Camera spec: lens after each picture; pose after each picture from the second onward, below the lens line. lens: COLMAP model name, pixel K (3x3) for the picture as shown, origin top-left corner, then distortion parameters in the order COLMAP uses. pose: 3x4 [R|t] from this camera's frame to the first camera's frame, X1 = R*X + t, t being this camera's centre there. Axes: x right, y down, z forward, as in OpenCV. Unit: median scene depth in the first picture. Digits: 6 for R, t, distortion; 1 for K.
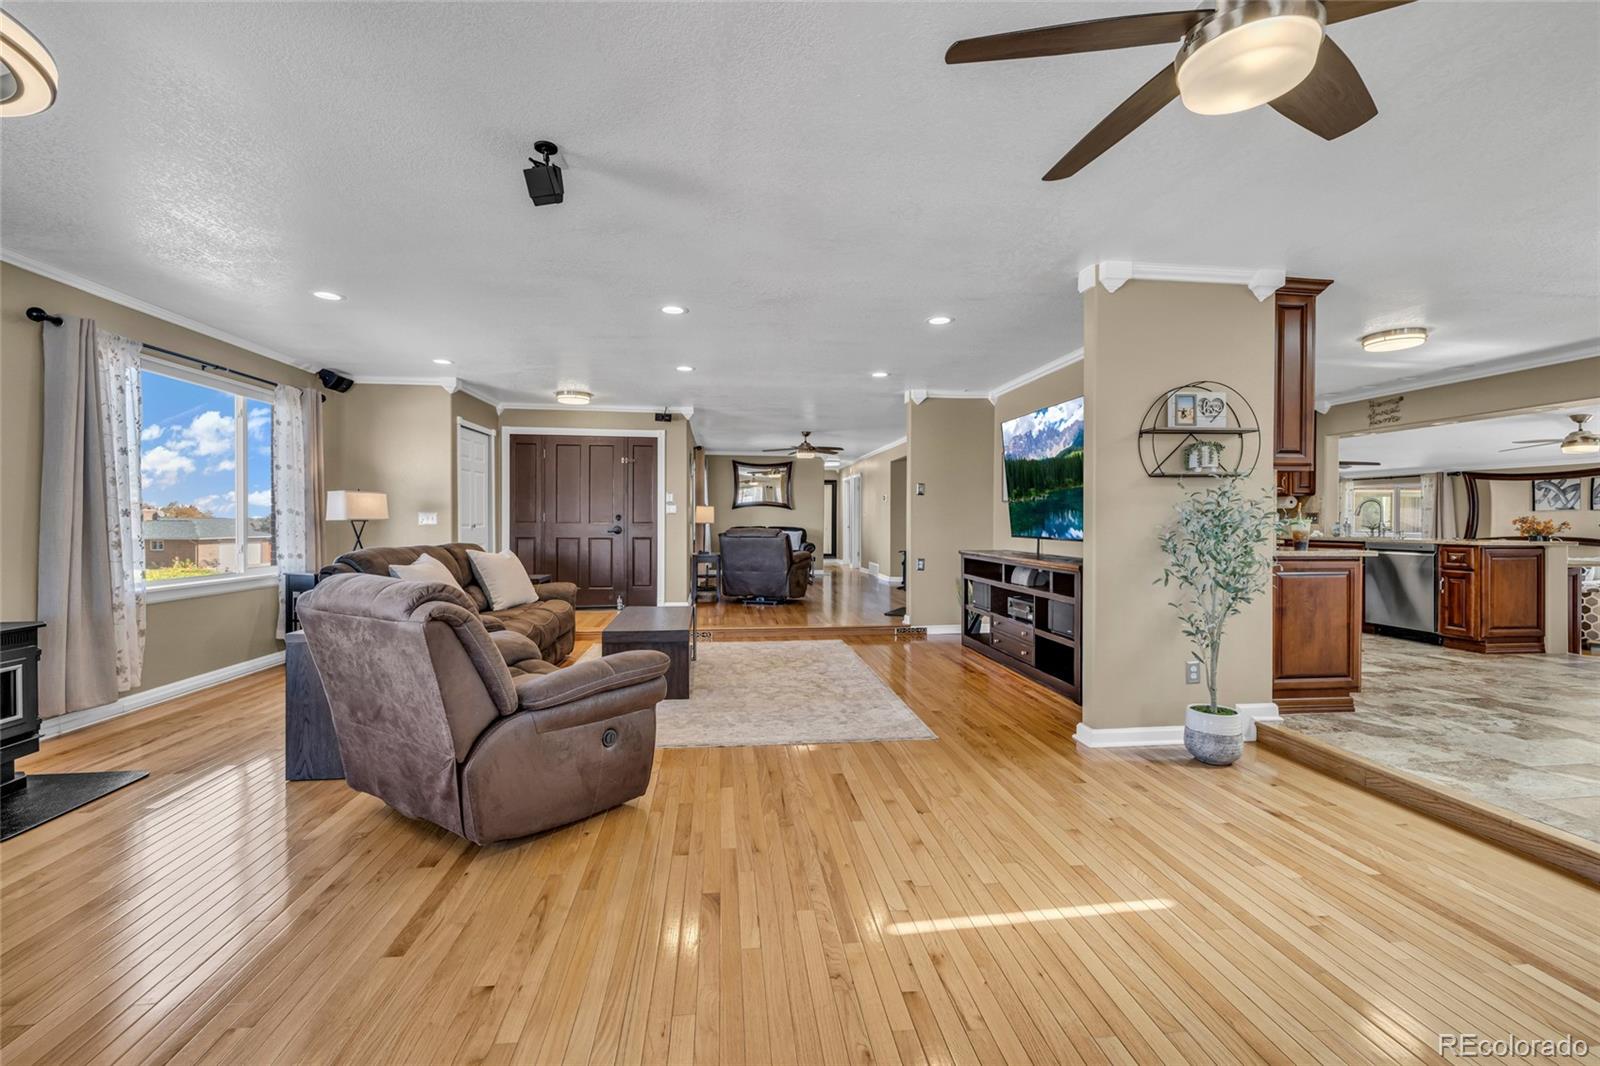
lens RADIAL K [[690.3, 0, 796.1], [0, 690.3, 525.9], [0, 0, 1]] dist [-0.000664, -0.000208]
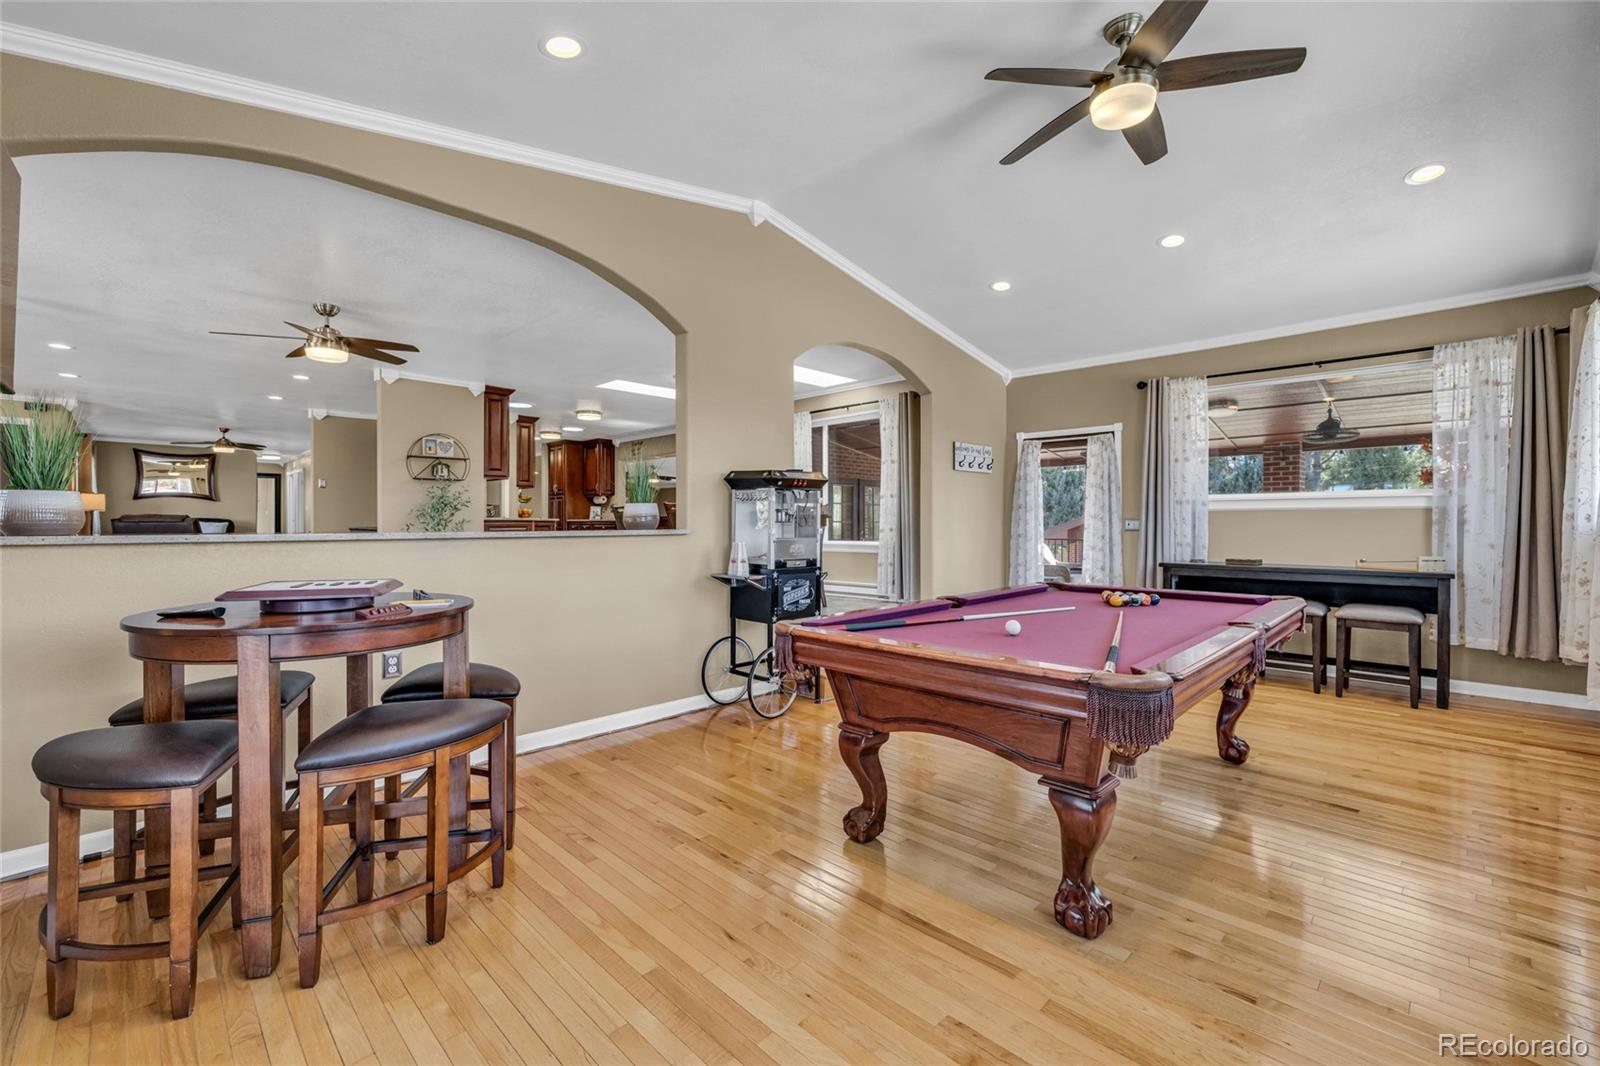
lens RADIAL K [[690.3, 0, 804.2], [0, 690.3, 522.3], [0, 0, 1]] dist [-0.000664, -0.000208]
pose [[0.784302, -0.001199, 0.620378, 0.052618], [0.006131, 0.999964, -0.005819, 0.022314], [-0.620349, 0.008368, 0.784281, -0.395364]]
